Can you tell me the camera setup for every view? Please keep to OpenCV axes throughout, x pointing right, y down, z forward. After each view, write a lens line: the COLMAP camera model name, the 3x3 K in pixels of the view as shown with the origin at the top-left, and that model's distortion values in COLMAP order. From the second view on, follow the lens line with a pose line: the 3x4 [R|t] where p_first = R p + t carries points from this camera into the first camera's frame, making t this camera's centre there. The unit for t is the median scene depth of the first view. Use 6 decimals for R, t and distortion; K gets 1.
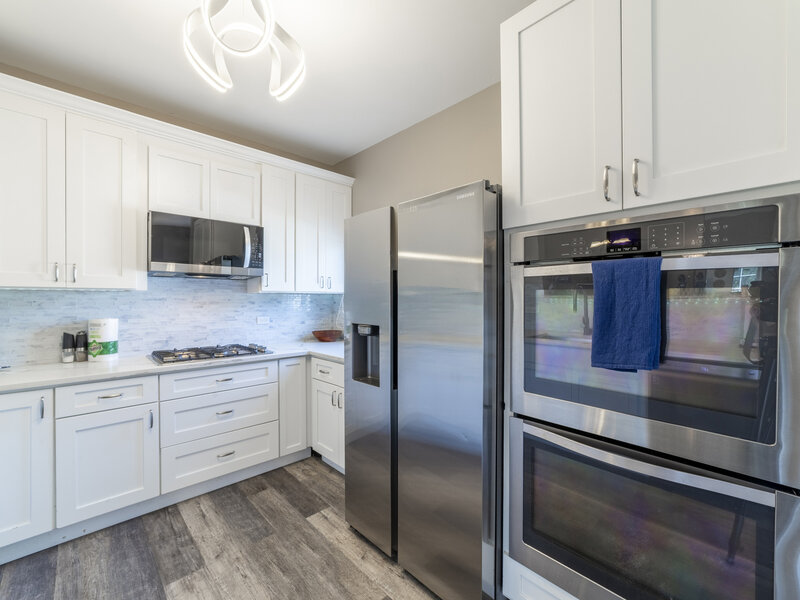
lens RADIAL K [[341.0, 0, 398.1], [0, 341.0, 299.4], [0, 0, 1]] dist [-0.021296, 0.007564]
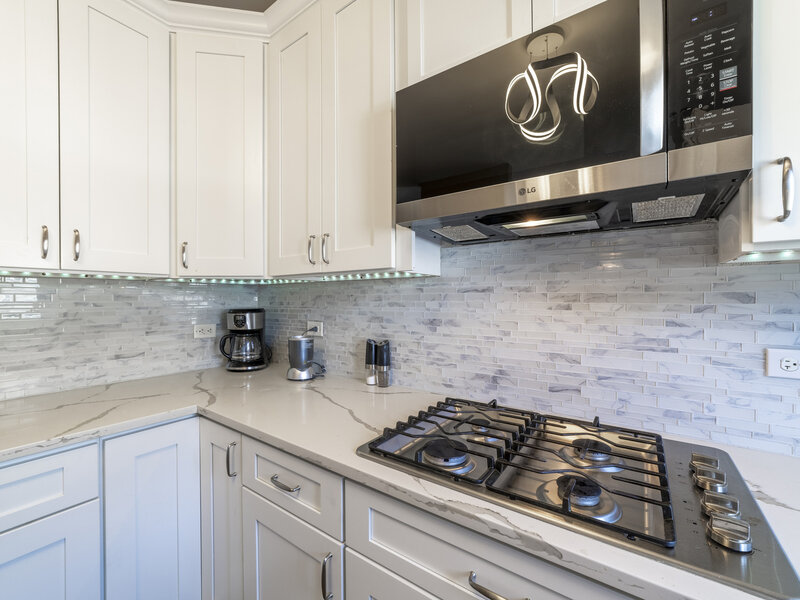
lens RADIAL K [[341.0, 0, 398.1], [0, 341.0, 299.4], [0, 0, 1]] dist [-0.021296, 0.007564]
pose [[0.187064, 0.003734, -0.982341, -0.284082], [0.005464, 0.999973, 0.004841, 0.011744], [0.982332, -0.006273, 0.187039, 0.909023]]
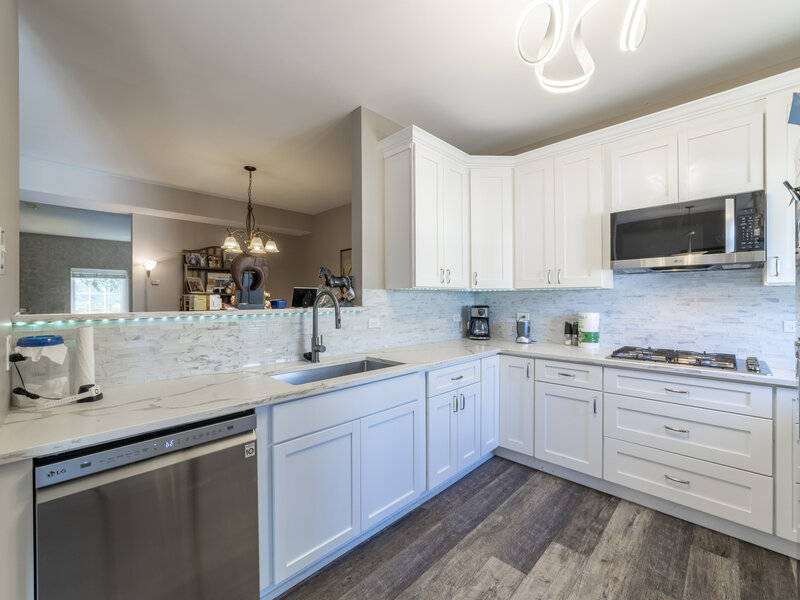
lens RADIAL K [[341.0, 0, 398.1], [0, 341.0, 299.4], [0, 0, 1]] dist [-0.021296, 0.007564]
pose [[0.037676, 0.003954, -0.999282, 0.310630], [0.006014, 0.999973, 0.004183, 0.001317], [0.999272, -0.006168, 0.037651, 0.285256]]
